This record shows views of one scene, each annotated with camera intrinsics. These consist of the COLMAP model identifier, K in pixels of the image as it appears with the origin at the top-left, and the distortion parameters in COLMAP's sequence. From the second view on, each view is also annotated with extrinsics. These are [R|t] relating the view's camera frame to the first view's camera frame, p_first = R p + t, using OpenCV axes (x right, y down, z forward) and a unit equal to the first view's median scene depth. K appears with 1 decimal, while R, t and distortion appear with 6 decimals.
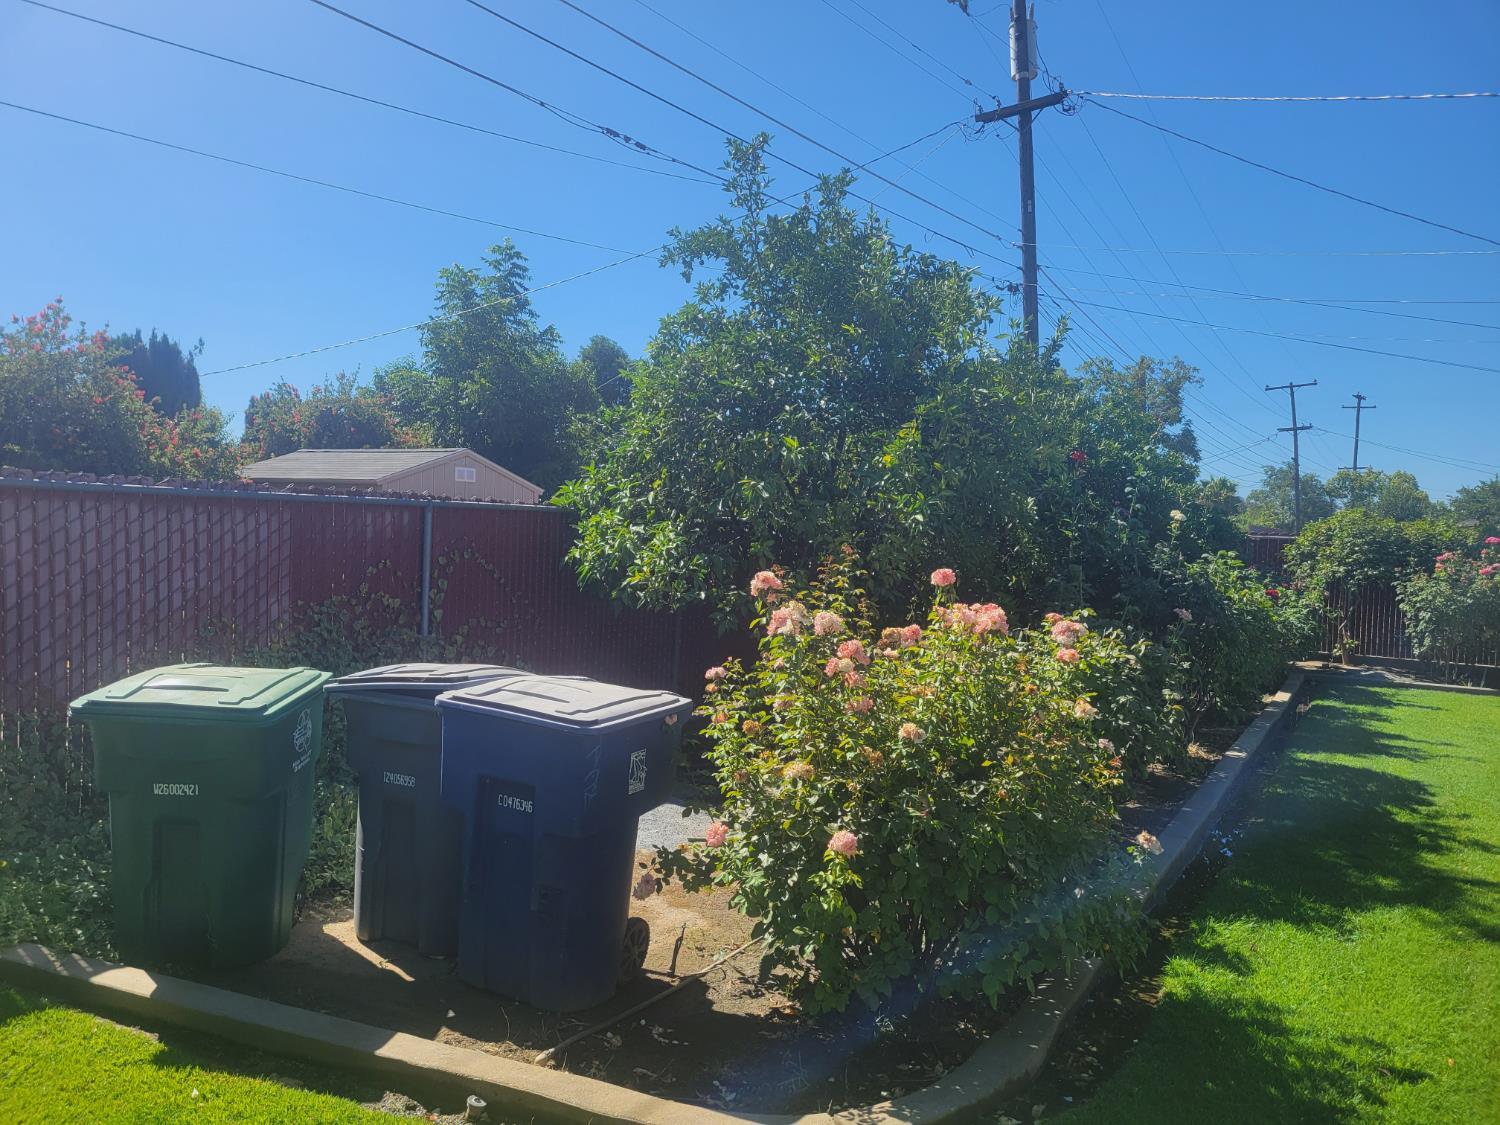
lens RADIAL K [[1147.6, 0, 750.0], [0, 1147.6, 562.5], [0, 0, 1]] dist [0.008652, -0.006780]
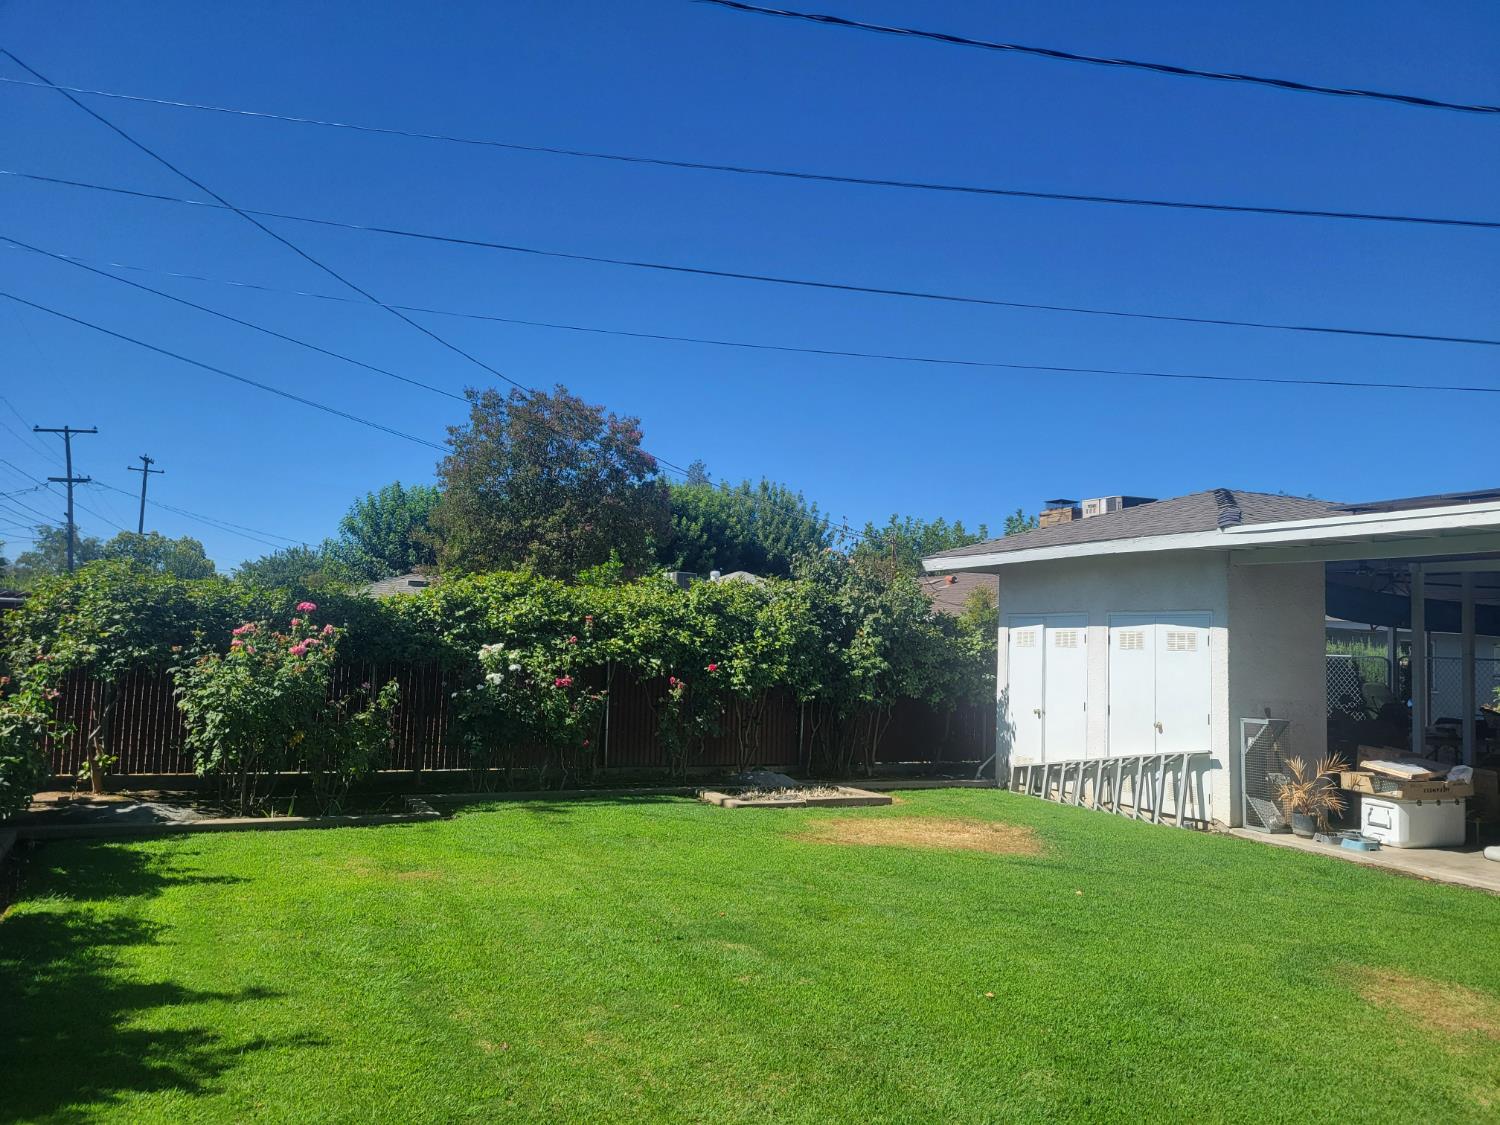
lens RADIAL K [[1147.6, 0, 750.0], [0, 1147.6, 562.5], [0, 0, 1]] dist [0.008652, -0.006780]
pose [[0.564759, 0.046176, 0.823963, 0.196086], [0.005090, 0.998219, -0.059430, -0.002328], [-0.825240, 0.037758, 0.563518, 0.342520]]
